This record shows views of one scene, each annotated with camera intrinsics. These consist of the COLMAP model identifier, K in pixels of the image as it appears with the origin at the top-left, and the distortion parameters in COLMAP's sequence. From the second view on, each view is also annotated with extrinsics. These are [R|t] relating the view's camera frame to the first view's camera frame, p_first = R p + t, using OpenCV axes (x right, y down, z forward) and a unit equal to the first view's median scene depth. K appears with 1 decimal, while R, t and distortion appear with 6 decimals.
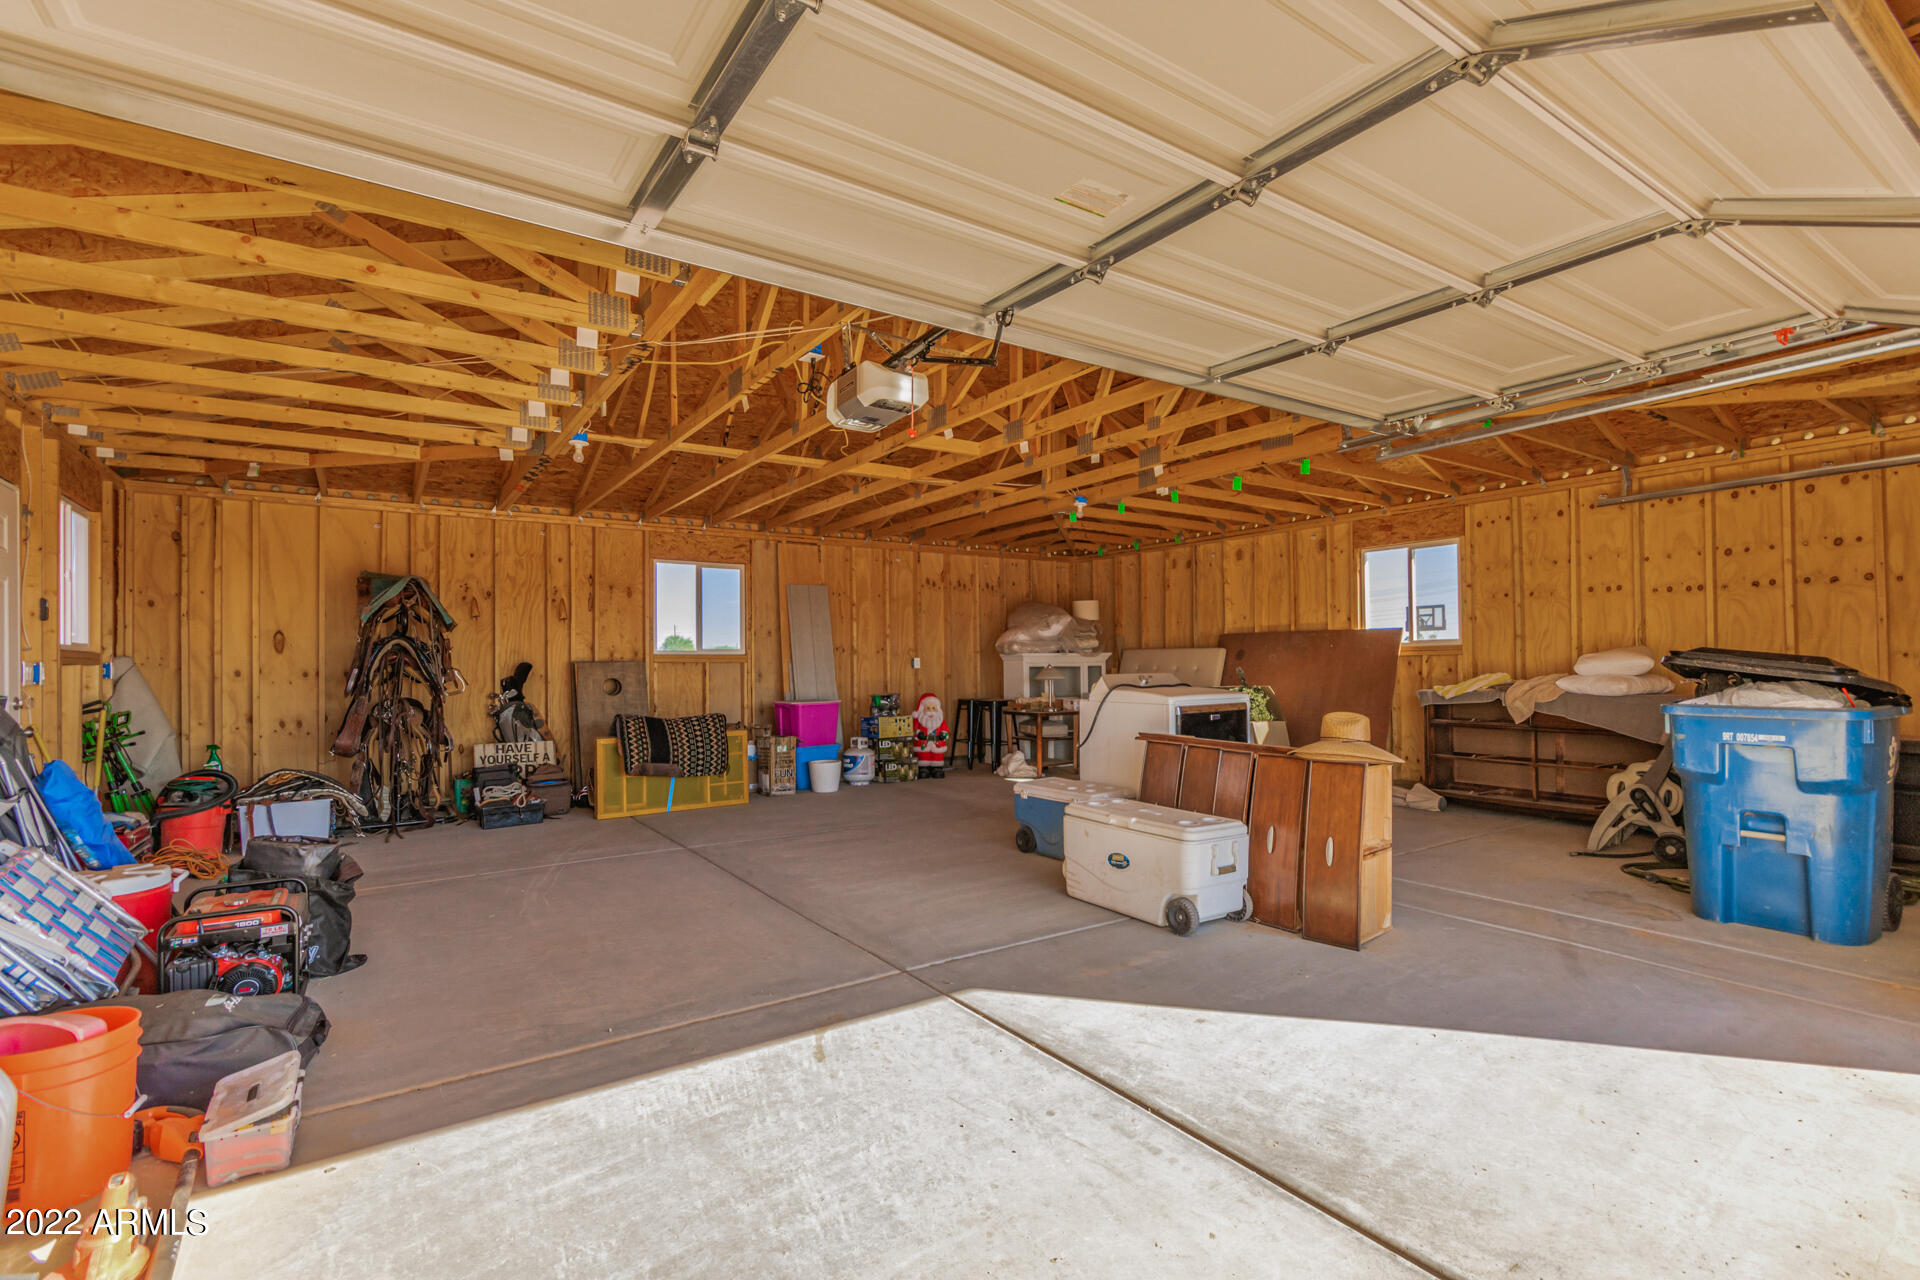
lens RADIAL K [[891.3, 0, 955.0], [0, 891.3, 658.7], [0, 0, 1]] dist [0.001786, -0.000393]
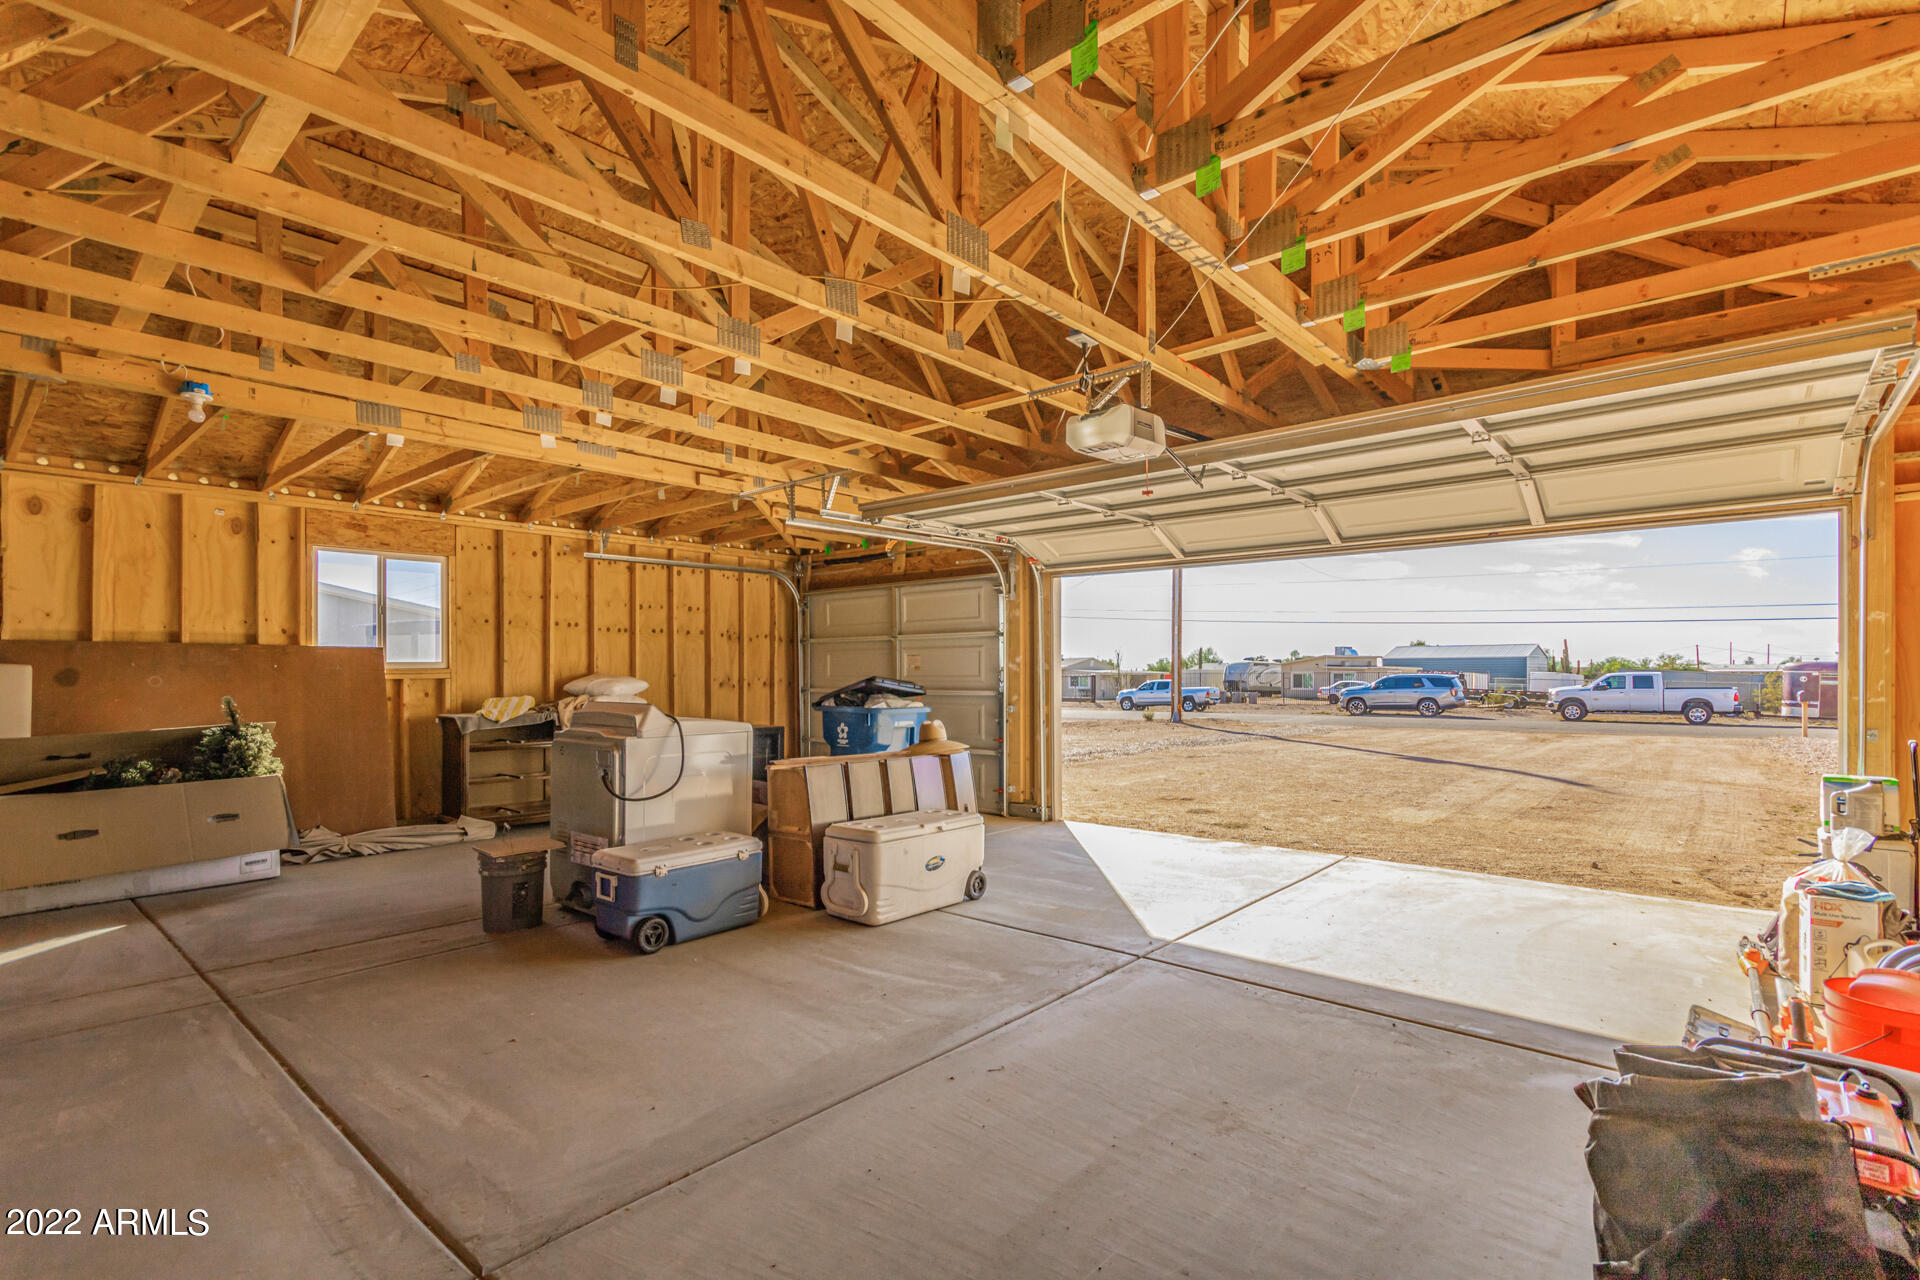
lens RADIAL K [[891.3, 0, 955.0], [0, 891.3, 658.7], [0, 0, 1]] dist [0.001786, -0.000393]
pose [[-0.264838, 0.015717, 0.964165, -0.704054], [-0.006113, 0.999820, -0.017978, -0.013454], [-0.964273, -0.010656, -0.264694, 0.963222]]
